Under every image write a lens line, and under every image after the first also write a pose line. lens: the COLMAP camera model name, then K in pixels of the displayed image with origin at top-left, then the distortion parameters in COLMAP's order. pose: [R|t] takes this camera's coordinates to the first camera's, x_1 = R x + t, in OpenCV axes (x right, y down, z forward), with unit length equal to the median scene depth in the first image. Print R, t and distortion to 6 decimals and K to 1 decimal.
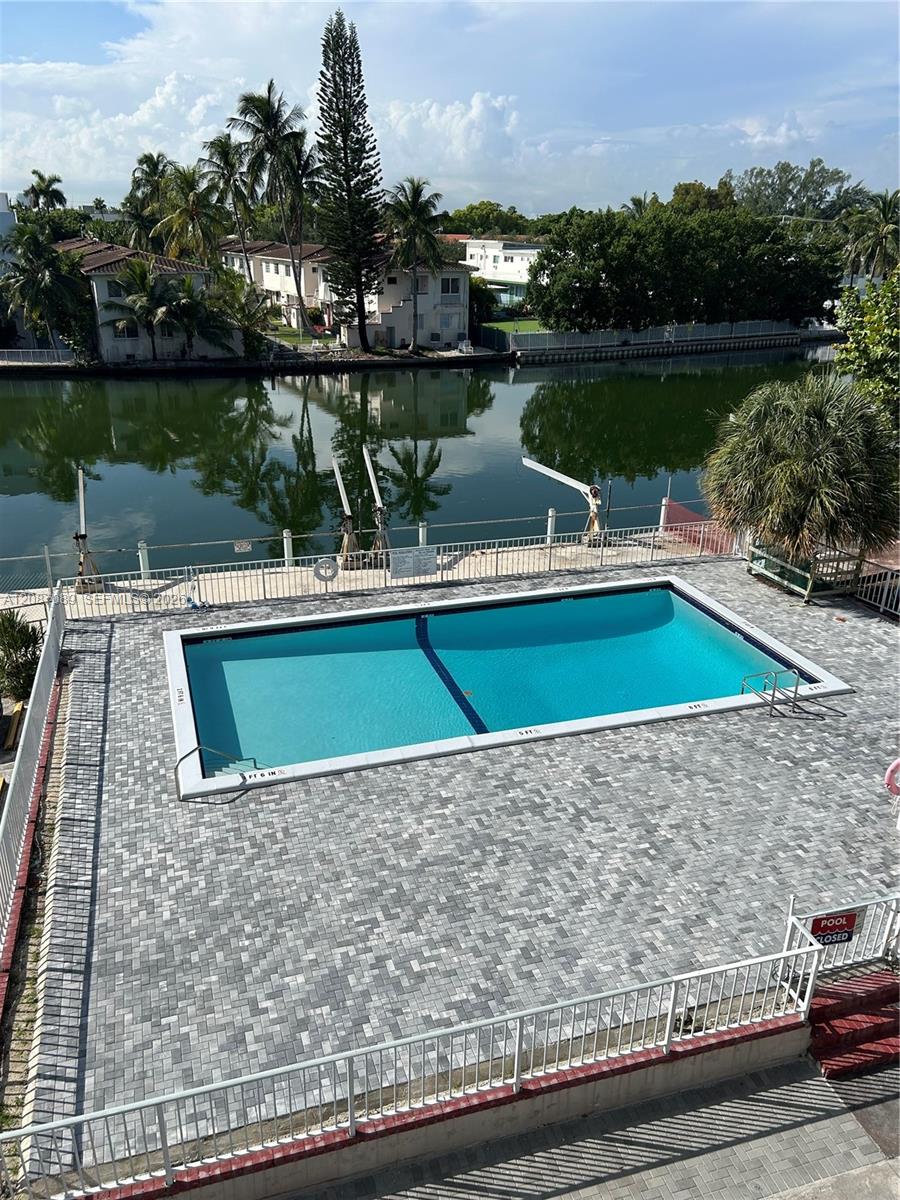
lens RADIAL K [[959.5, 0, 447.2], [0, 959.5, 602.8], [0, 0, 1]] dist [0.033640, 0.004463]
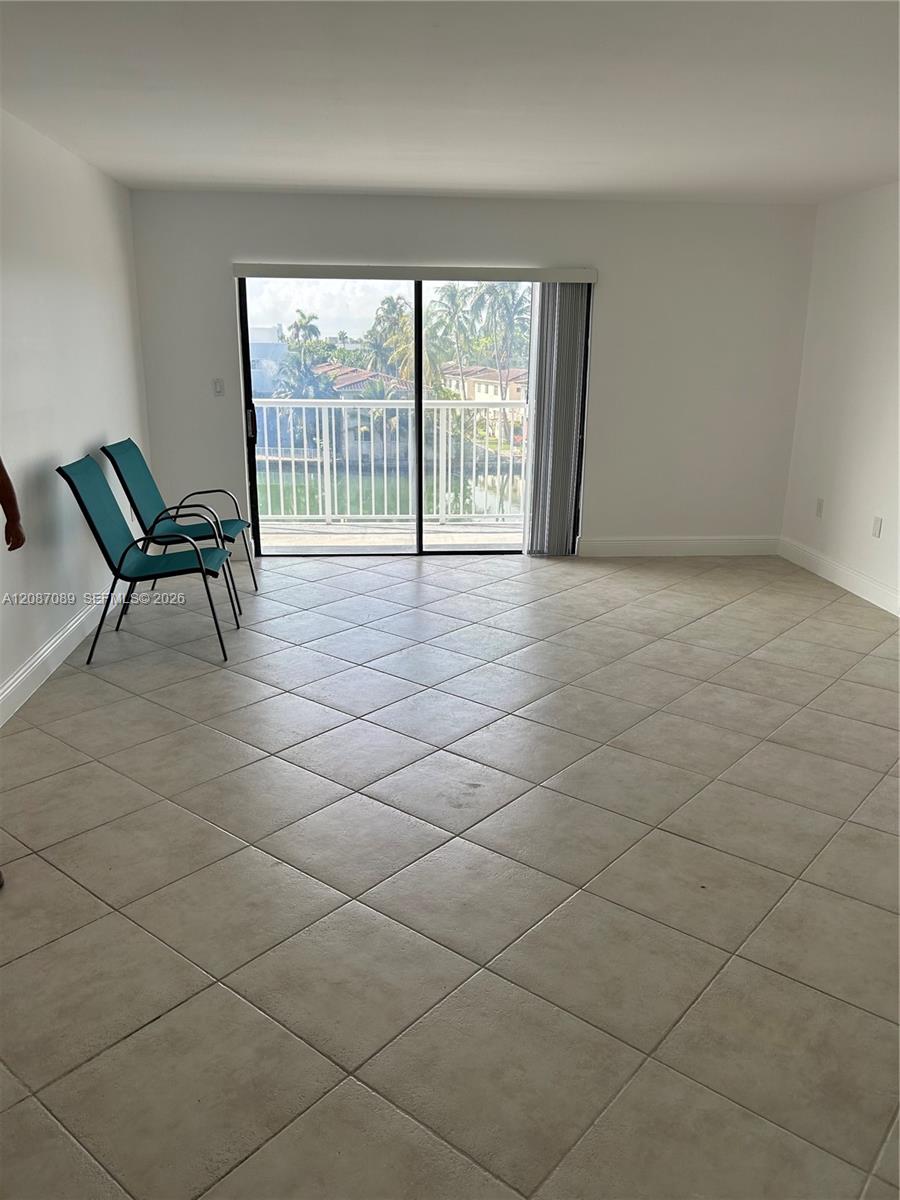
lens RADIAL K [[915.6, 0, 452.3], [0, 915.6, 610.5], [0, 0, 1]] dist [0.063252, -0.055482]
pose [[0.979659, 0.059804, -0.191552, 0.014514], [-0.078695, 0.992591, -0.092580, 0.032970], [0.184596, 0.105771, 0.977106, -0.083895]]
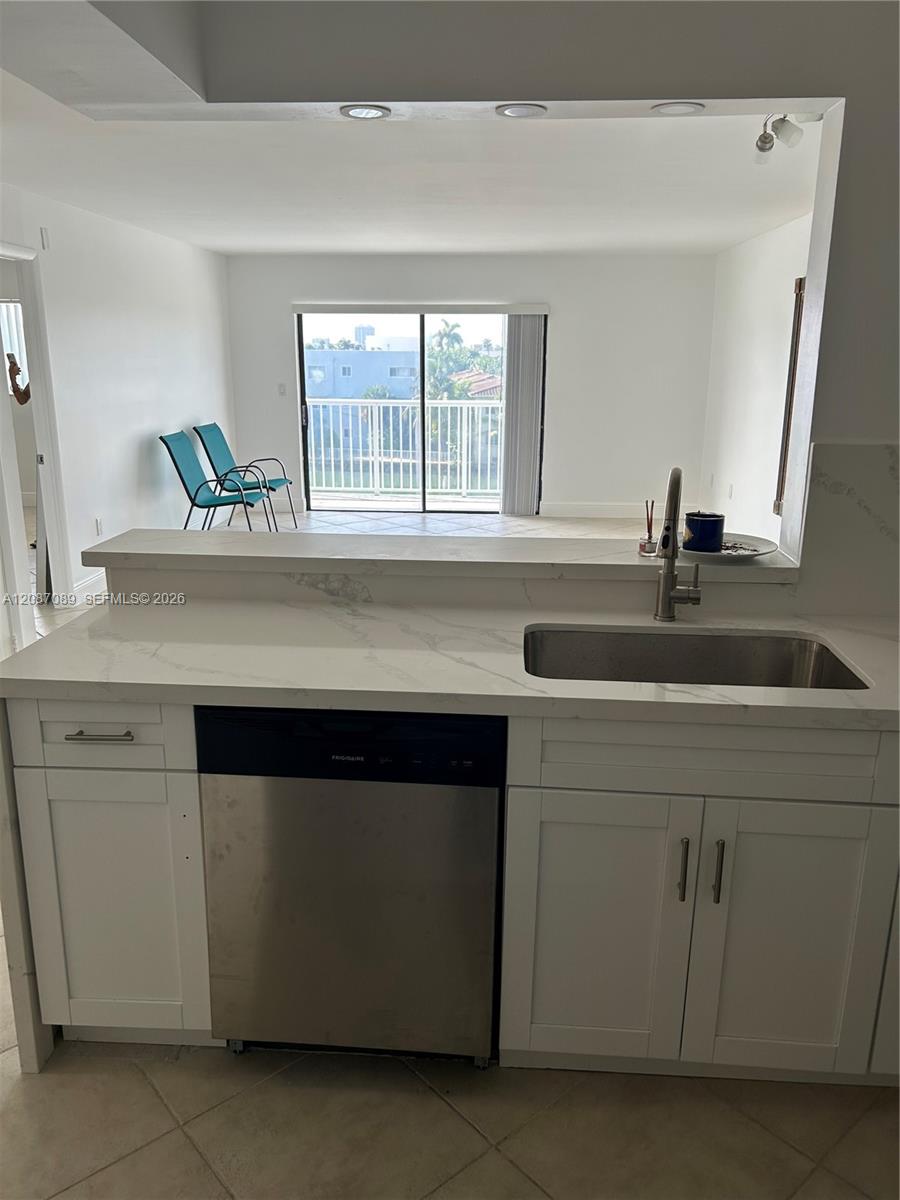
lens RADIAL K [[915.6, 0, 453.3], [0, 915.6, 604.8], [0, 0, 1]] dist [0.063252, -0.055482]
pose [[0.937694, 0.092785, -0.334845, 0.035109], [-0.129571, 0.987550, -0.089200, 0.040403], [0.322400, 0.127029, 0.938041, -0.104785]]
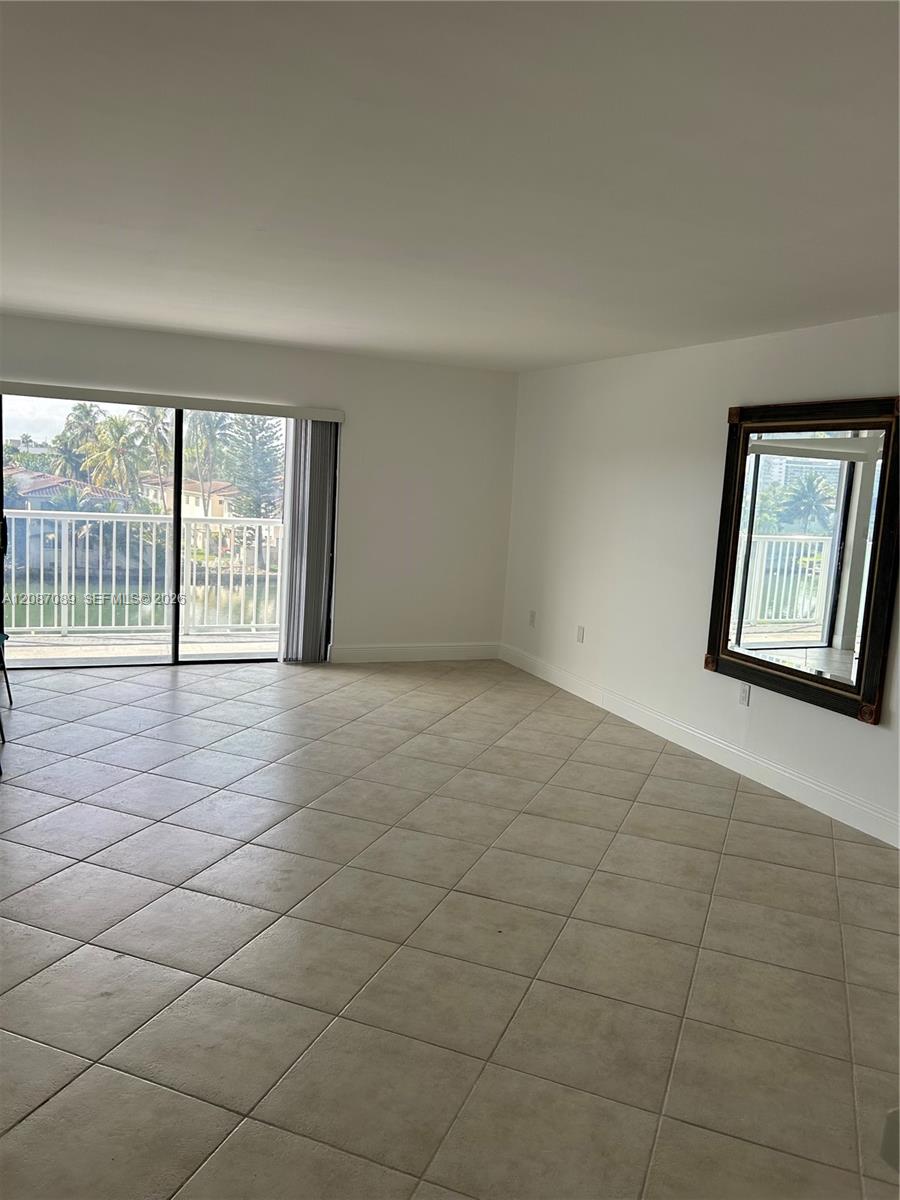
lens RADIAL K [[915.6, 0, 442.6], [0, 915.6, 589.0], [0, 0, 1]] dist [0.063252, -0.055482]
pose [[0.993093, 0.037639, 0.111125, 0.010735], [-0.009058, 0.968915, -0.247228, 0.034353], [-0.116976, 0.244513, 0.962564, -0.089622]]
